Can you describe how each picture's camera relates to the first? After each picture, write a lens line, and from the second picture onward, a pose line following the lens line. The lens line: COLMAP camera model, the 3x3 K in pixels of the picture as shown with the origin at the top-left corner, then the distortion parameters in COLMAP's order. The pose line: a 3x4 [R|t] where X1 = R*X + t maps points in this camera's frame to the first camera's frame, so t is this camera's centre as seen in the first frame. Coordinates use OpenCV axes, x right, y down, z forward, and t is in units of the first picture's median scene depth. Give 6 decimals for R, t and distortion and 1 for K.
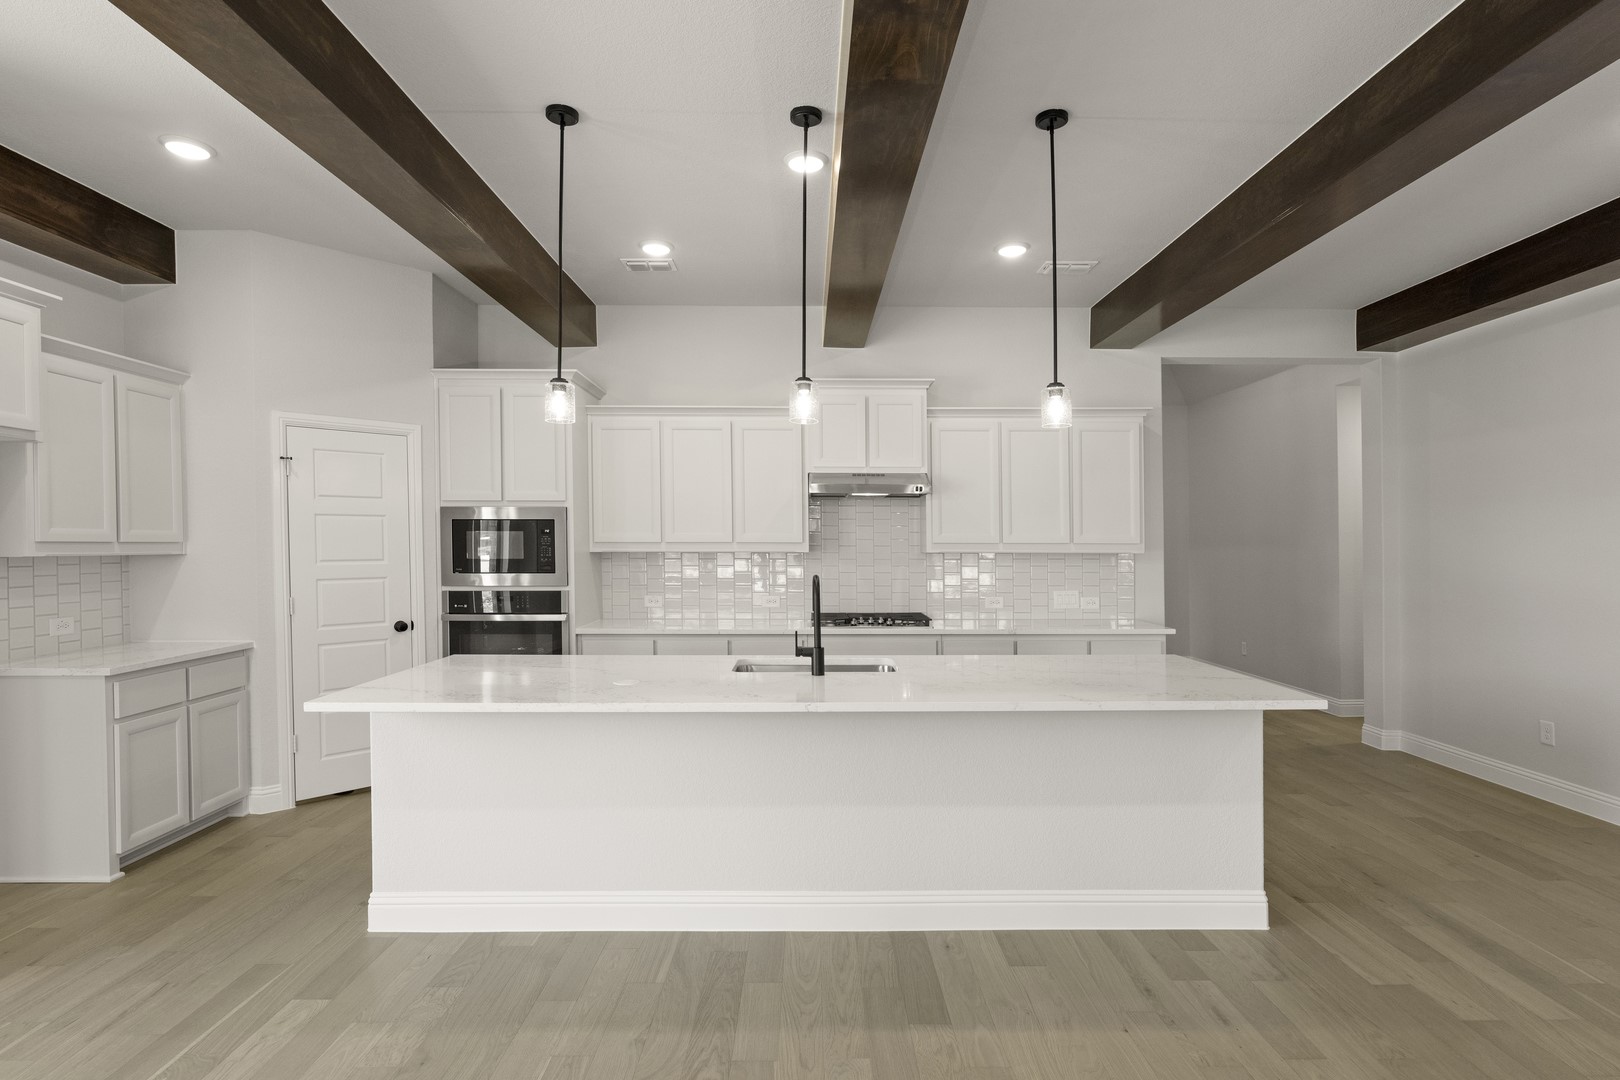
lens RADIAL K [[813.7, 0, 811.3], [0, 813.7, 545.7], [0, 0, 1]] dist [-0.001235, 0.001423]
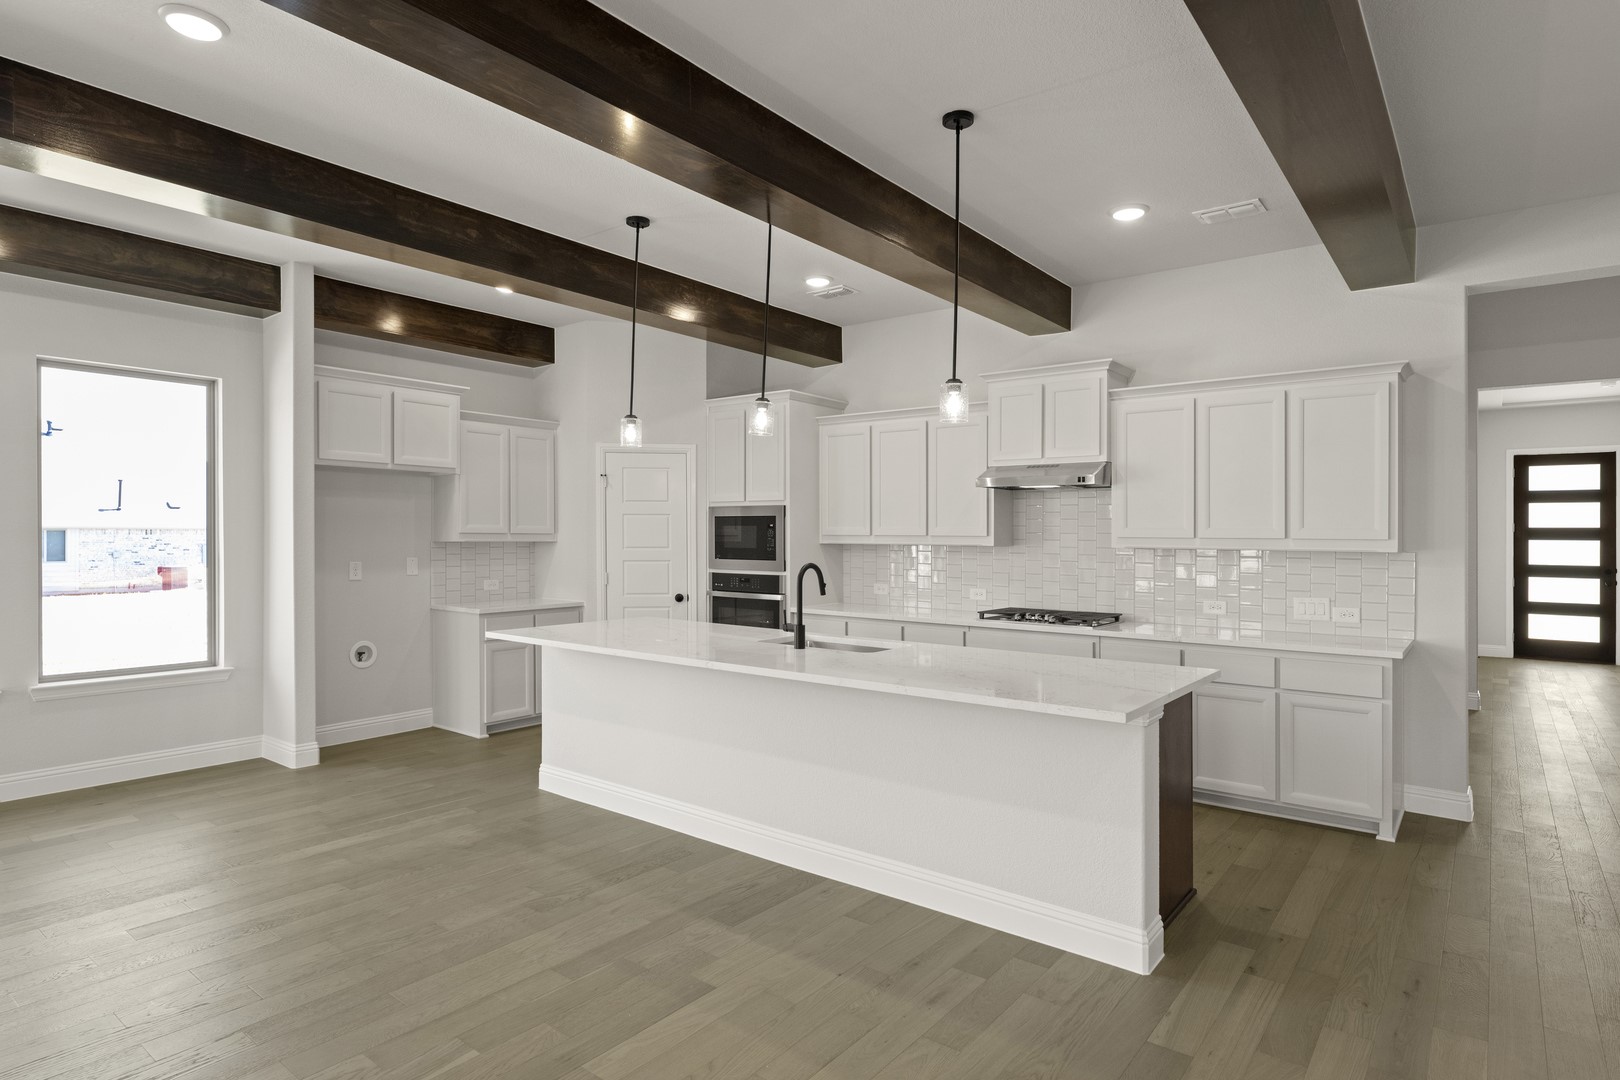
lens RADIAL K [[876.0, 0, 810.0], [0, 876.0, 540.0], [0, 0, 1]] dist [-0.000032, -0.000610]
pose [[0.781825, 0.007264, -0.623455, 0.553673], [-0.007714, 0.999968, 0.001978, 0.000626], [0.623450, 0.003262, 0.781857, 0.019404]]
